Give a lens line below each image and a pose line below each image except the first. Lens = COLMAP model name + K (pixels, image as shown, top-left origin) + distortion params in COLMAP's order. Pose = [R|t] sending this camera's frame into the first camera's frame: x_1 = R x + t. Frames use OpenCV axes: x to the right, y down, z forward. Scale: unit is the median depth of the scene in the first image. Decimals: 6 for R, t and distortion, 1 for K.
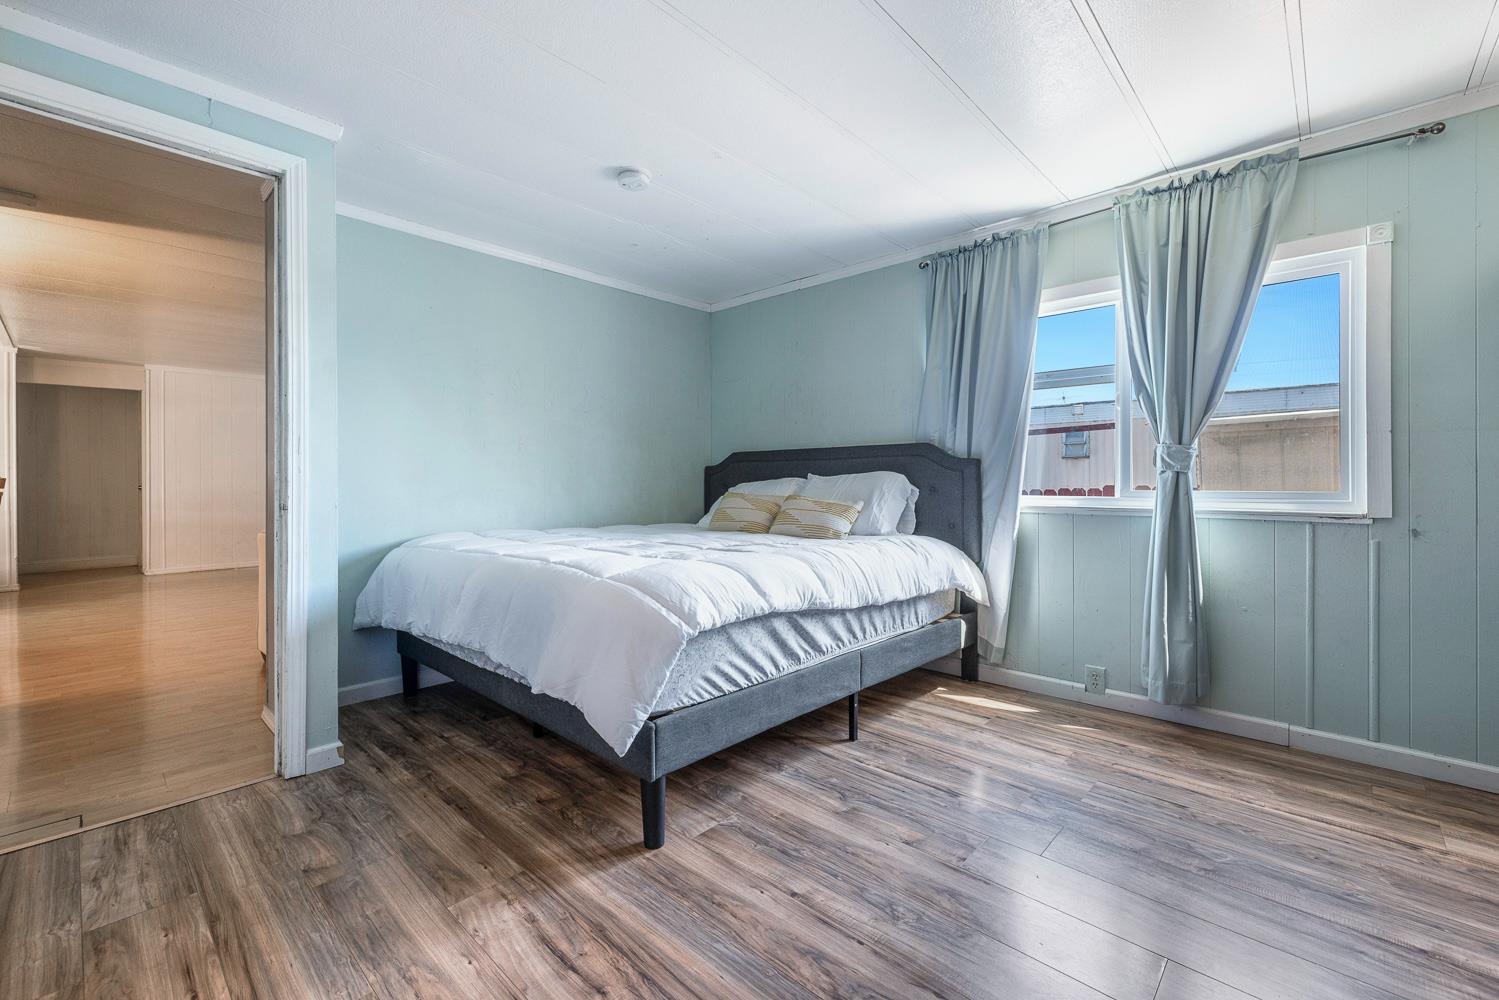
lens RADIAL K [[623.9, 0, 755.4], [0, 623.9, 485.7], [0, 0, 1]] dist [0.000902, 0.000099]
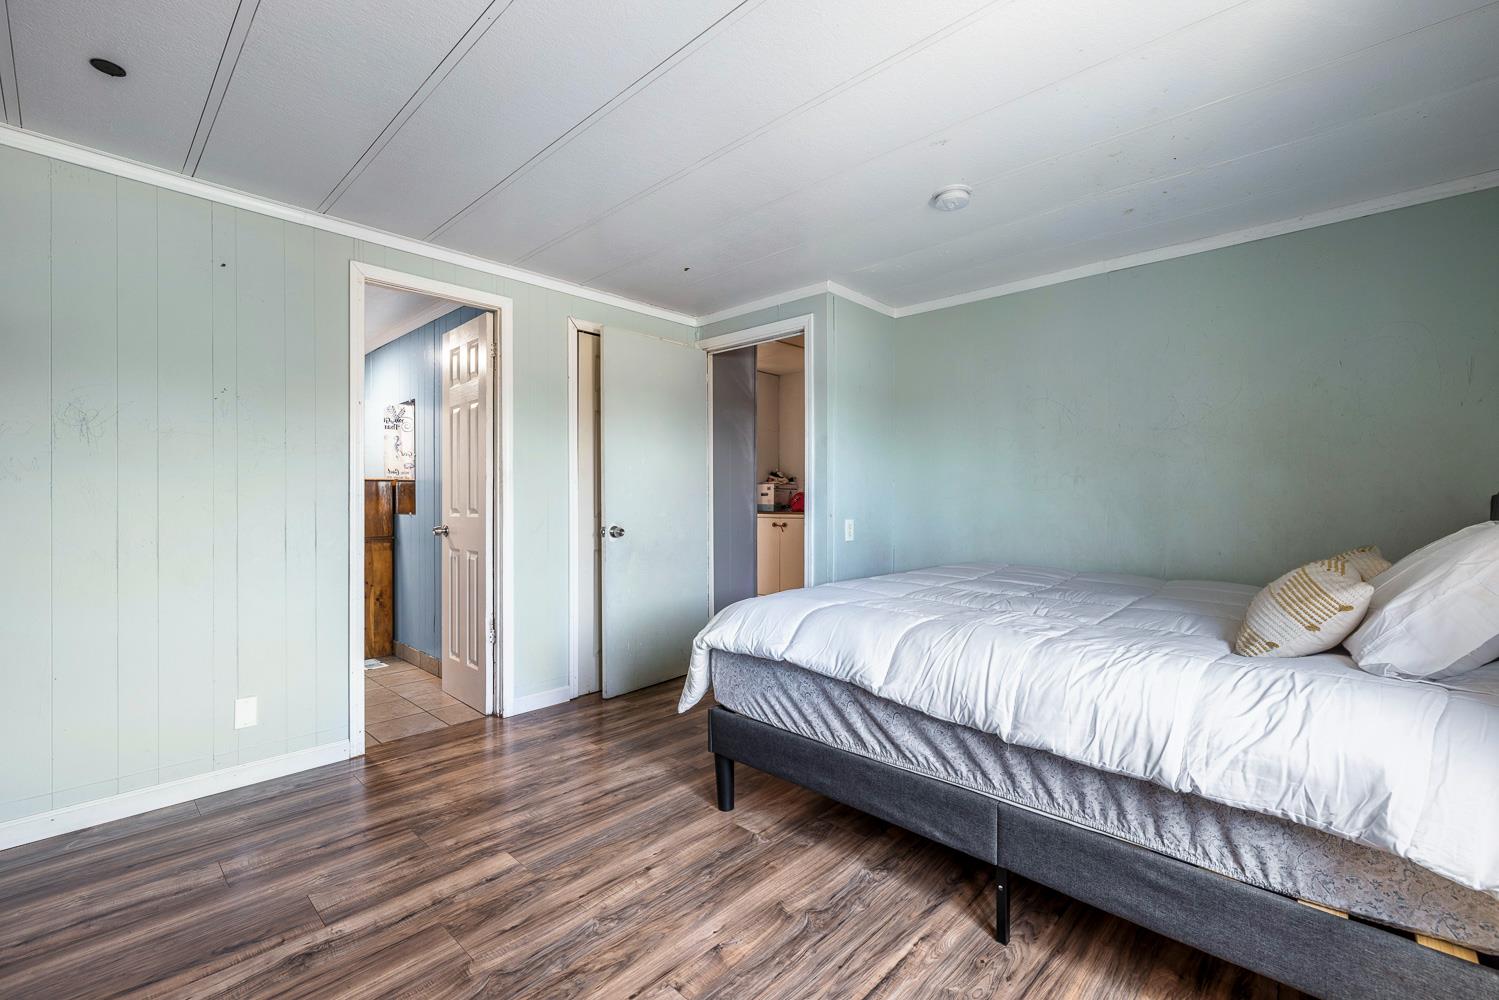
lens RADIAL K [[645.5, 0, 750.0], [0, 645.5, 505.6], [0, 0, 1]] dist [0.001295, 0.000399]
pose [[-0.014044, 0.009886, -0.999853, 1.003102], [-0.002016, 0.999949, 0.009916, -0.049846], [0.999899, 0.002155, -0.014023, 0.930148]]
